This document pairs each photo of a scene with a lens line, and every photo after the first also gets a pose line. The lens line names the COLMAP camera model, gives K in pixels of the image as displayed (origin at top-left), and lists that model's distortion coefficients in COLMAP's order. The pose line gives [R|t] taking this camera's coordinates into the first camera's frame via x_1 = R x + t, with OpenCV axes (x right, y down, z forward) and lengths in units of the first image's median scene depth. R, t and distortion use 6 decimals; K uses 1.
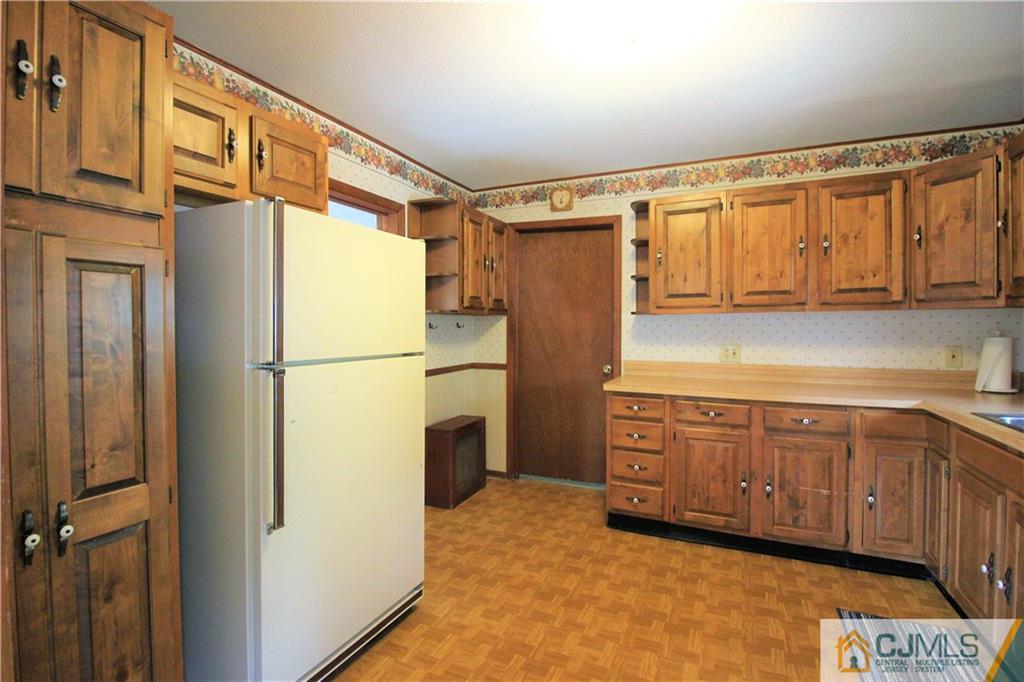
lens RADIAL K [[476.0, 0, 510.9], [0, 476.0, 333.6], [0, 0, 1]] dist [0.001265, -0.013649]
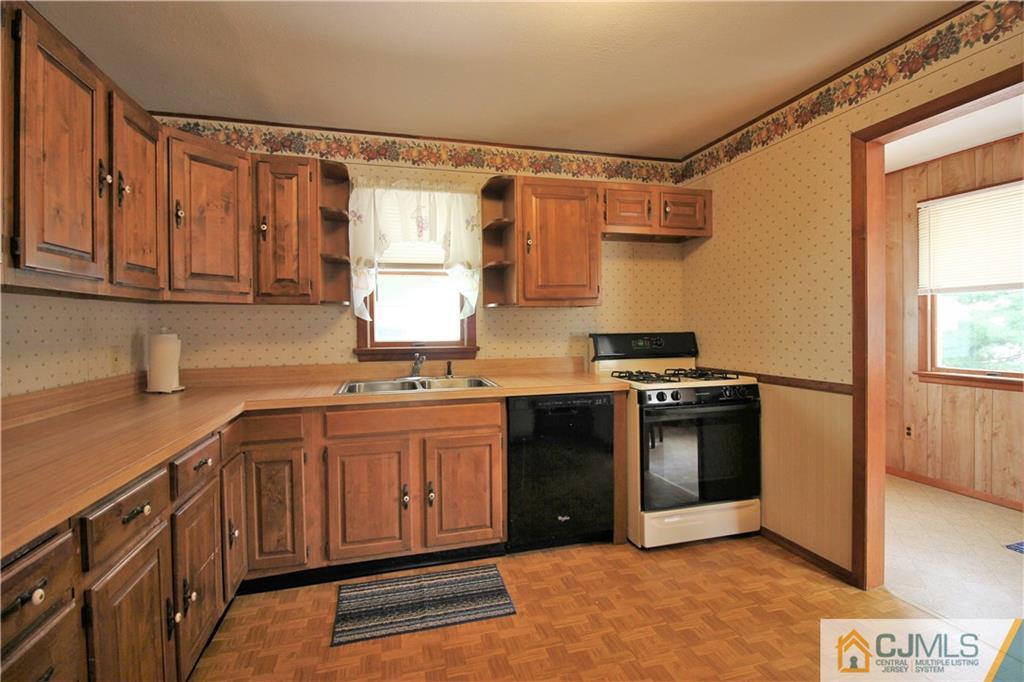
lens RADIAL K [[476.0, 0, 510.9], [0, 476.0, 333.6], [0, 0, 1]] dist [0.001265, -0.013649]
pose [[-0.645665, -0.008282, 0.763576, -0.136063], [0.022221, 0.999314, 0.029629, -0.004877], [-0.763297, 0.036098, -0.645038, 0.978034]]
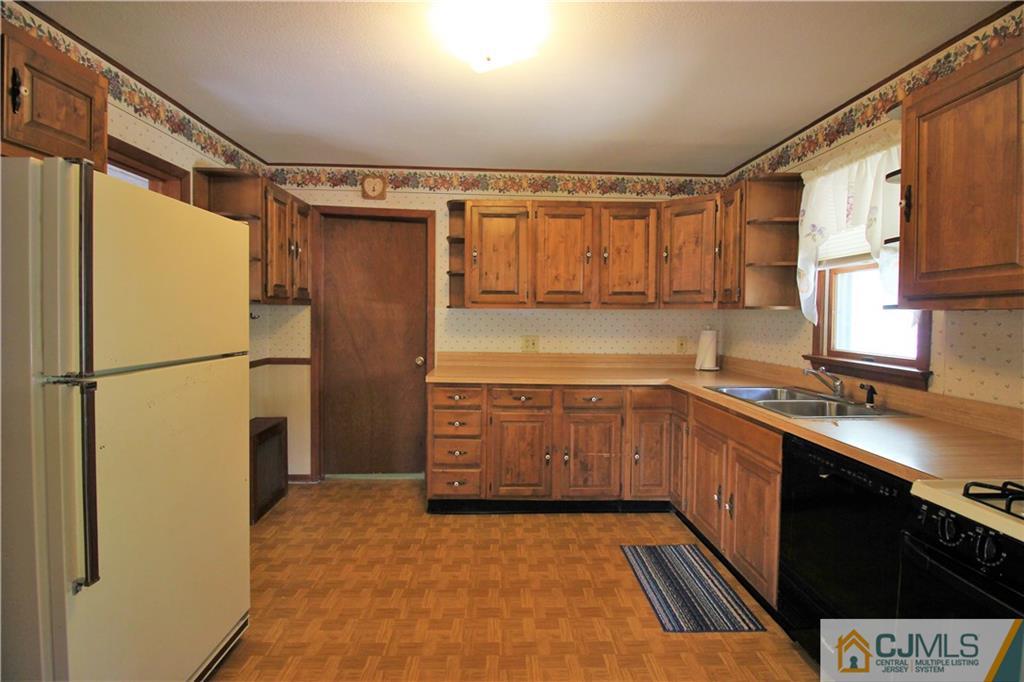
lens RADIAL K [[476.0, 0, 510.9], [0, 476.0, 333.6], [0, 0, 1]] dist [0.001265, -0.013649]
pose [[0.893474, -0.006478, 0.449067, -0.107348], [-0.005517, 0.999662, 0.025396, -0.013835], [-0.449080, -0.025168, 0.893137, 0.002888]]
